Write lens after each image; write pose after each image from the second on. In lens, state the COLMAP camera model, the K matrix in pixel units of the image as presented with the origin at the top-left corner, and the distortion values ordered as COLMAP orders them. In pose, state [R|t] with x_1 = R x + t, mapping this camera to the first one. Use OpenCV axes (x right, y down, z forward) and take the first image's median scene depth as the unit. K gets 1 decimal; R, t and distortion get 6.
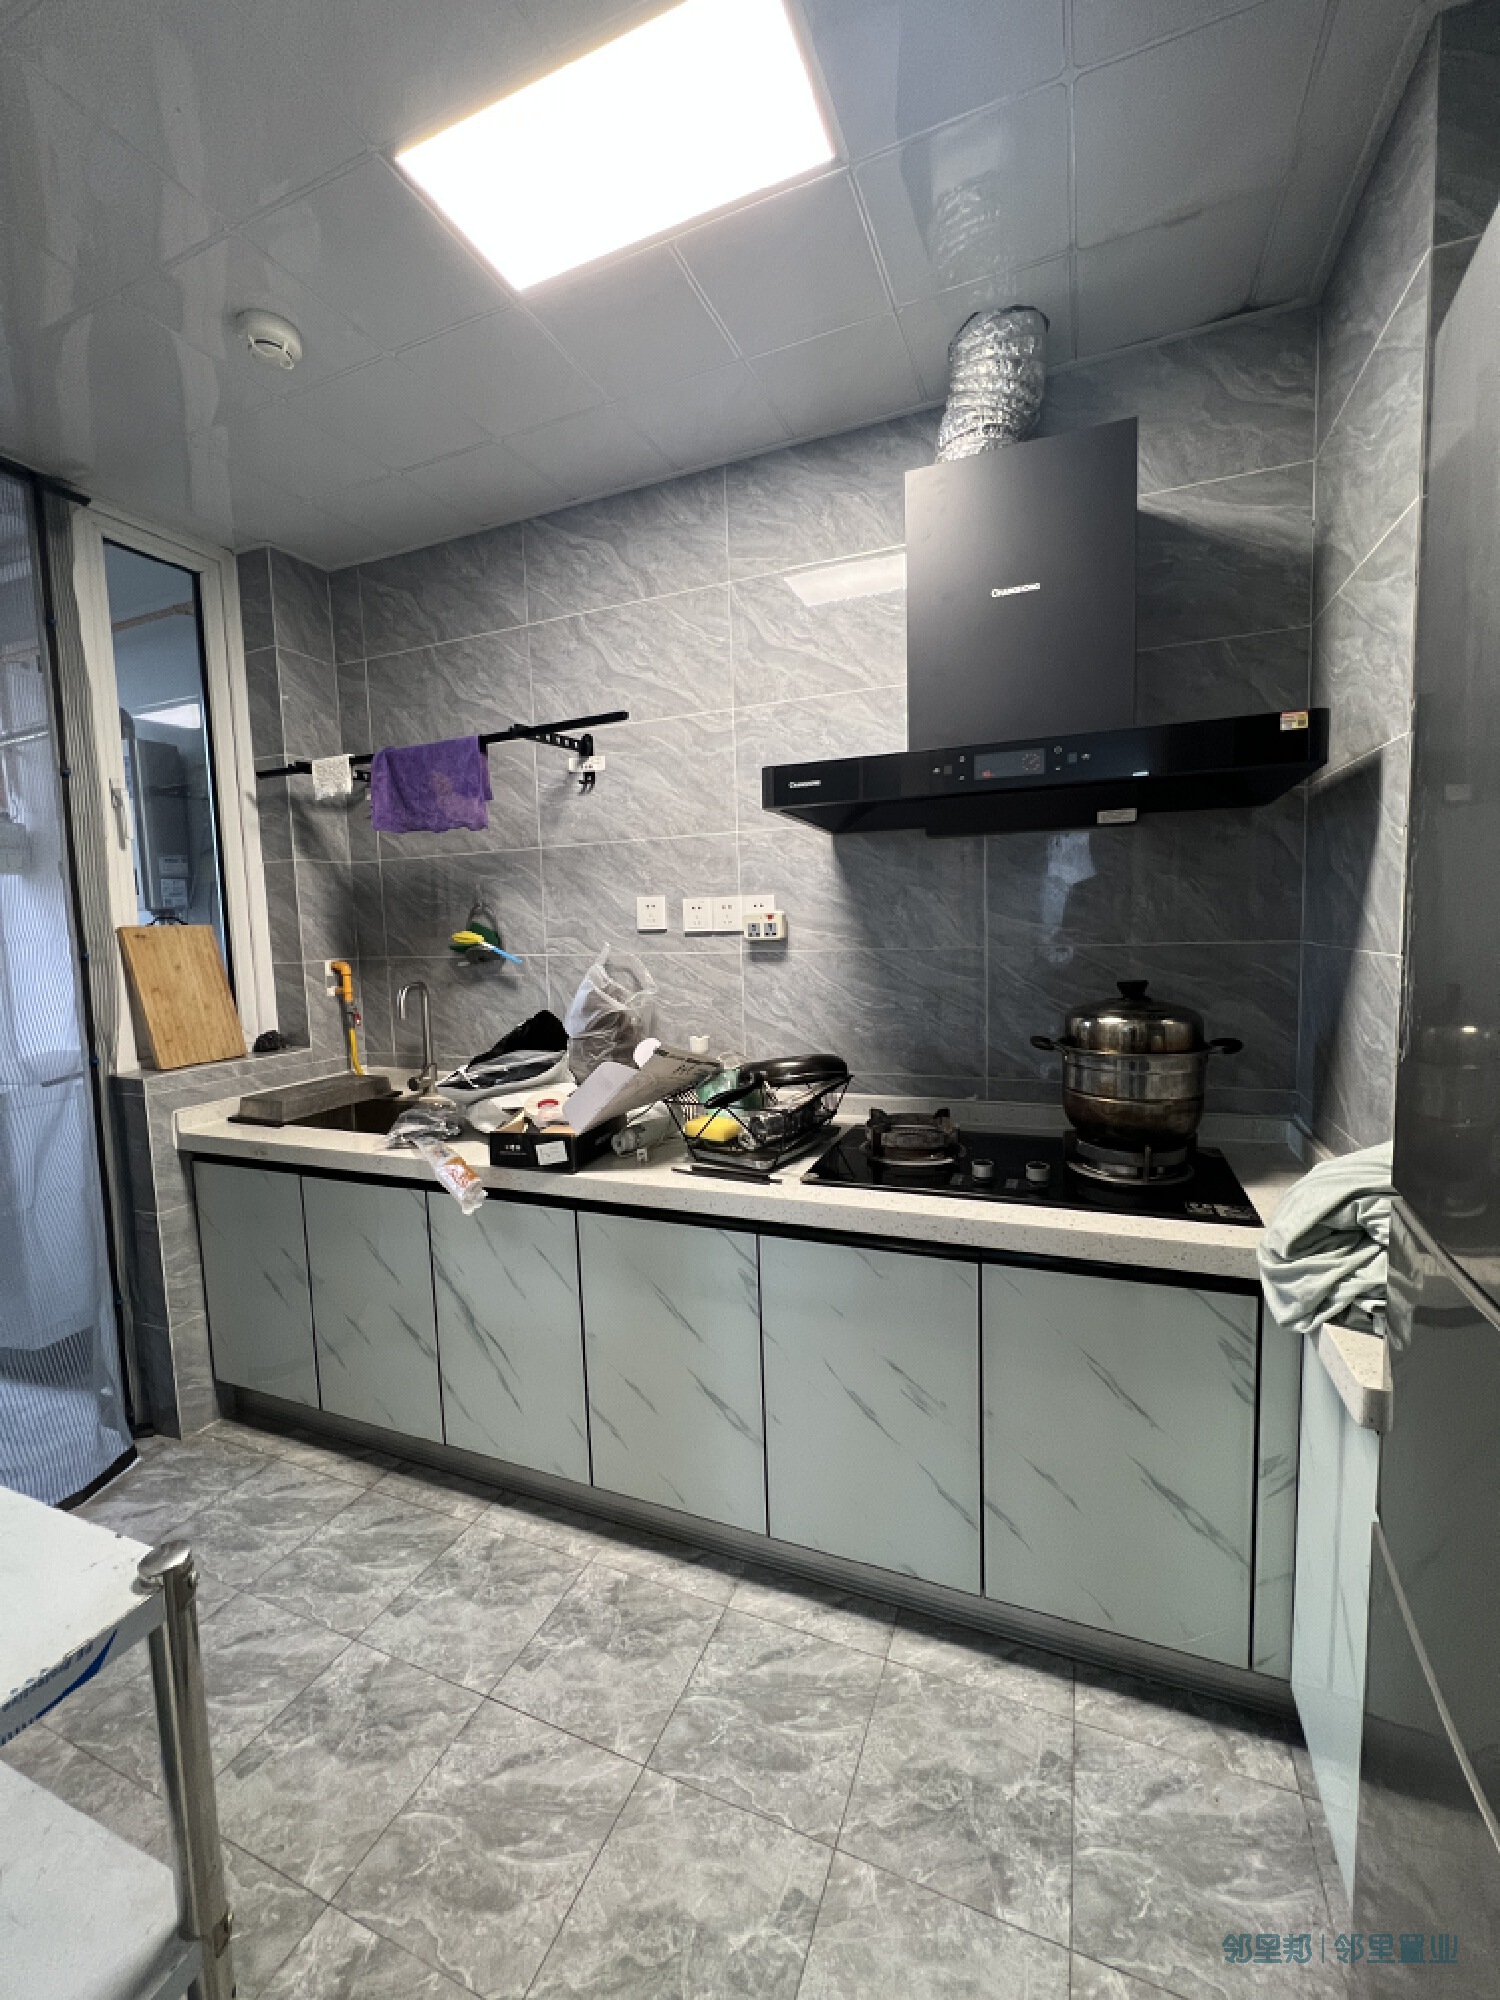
lens RADIAL K [[796.8, 0, 751.6], [0, 796.8, 995.9], [0, 0, 1]] dist [-0.001804, -0.000715]
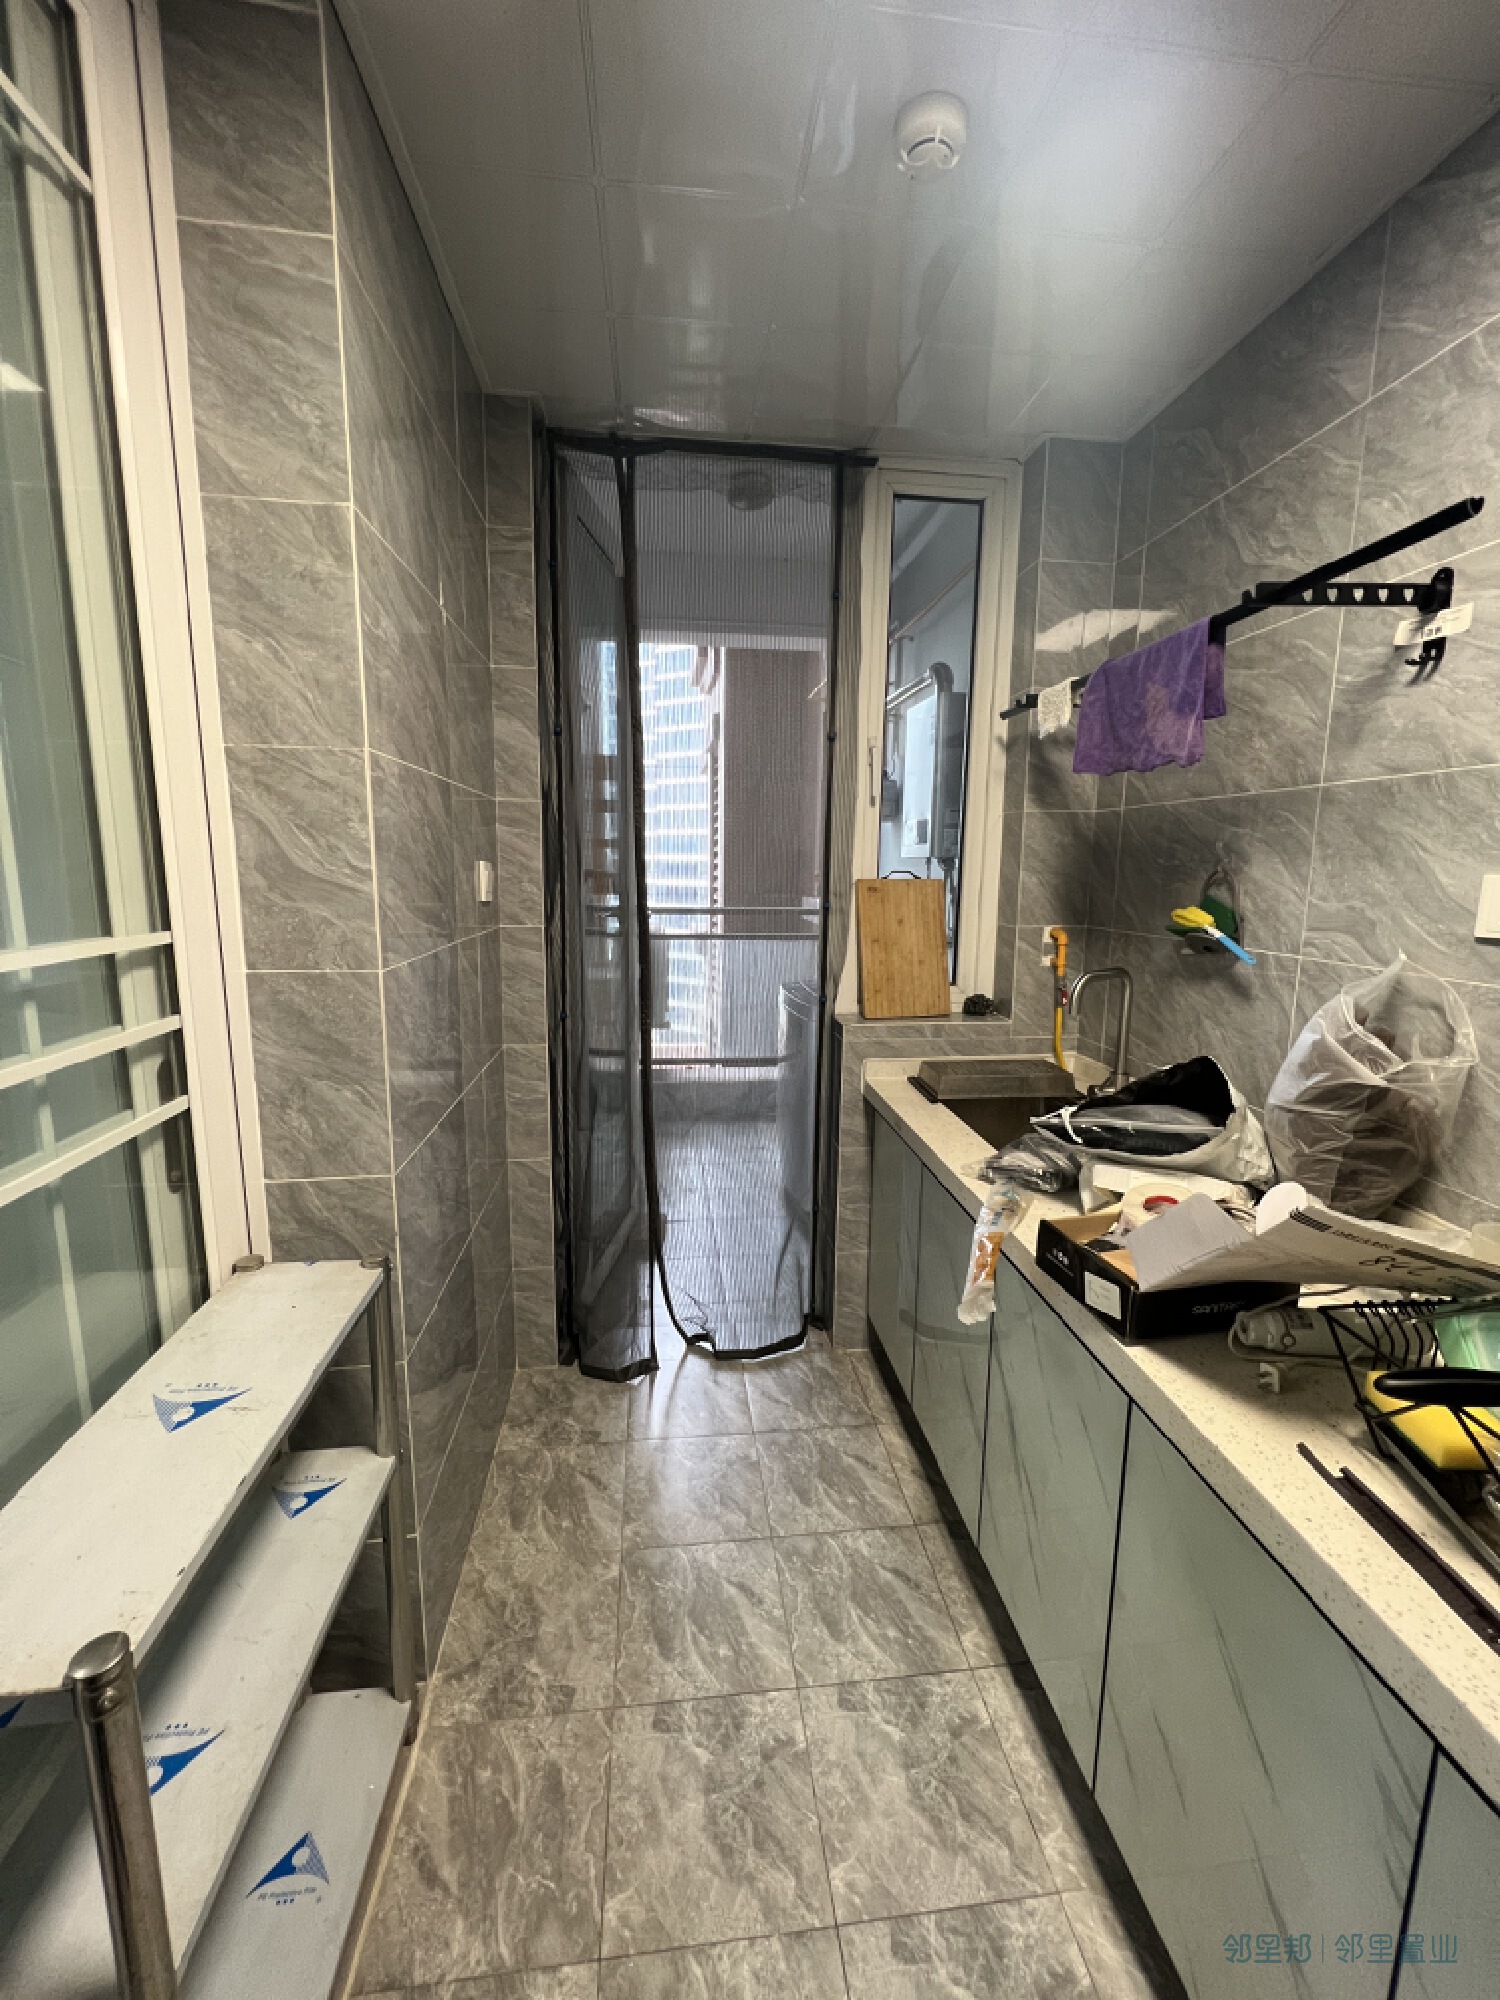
lens RADIAL K [[796.8, 0, 752.9], [0, 796.8, 997.3], [0, 0, 1]] dist [-0.001804, -0.000715]
pose [[0.492304, 0.180983, -0.851400, 0.075399], [-0.107647, 0.983295, 0.146775, -0.069044], [0.863741, 0.019393, 0.503562, 0.322410]]
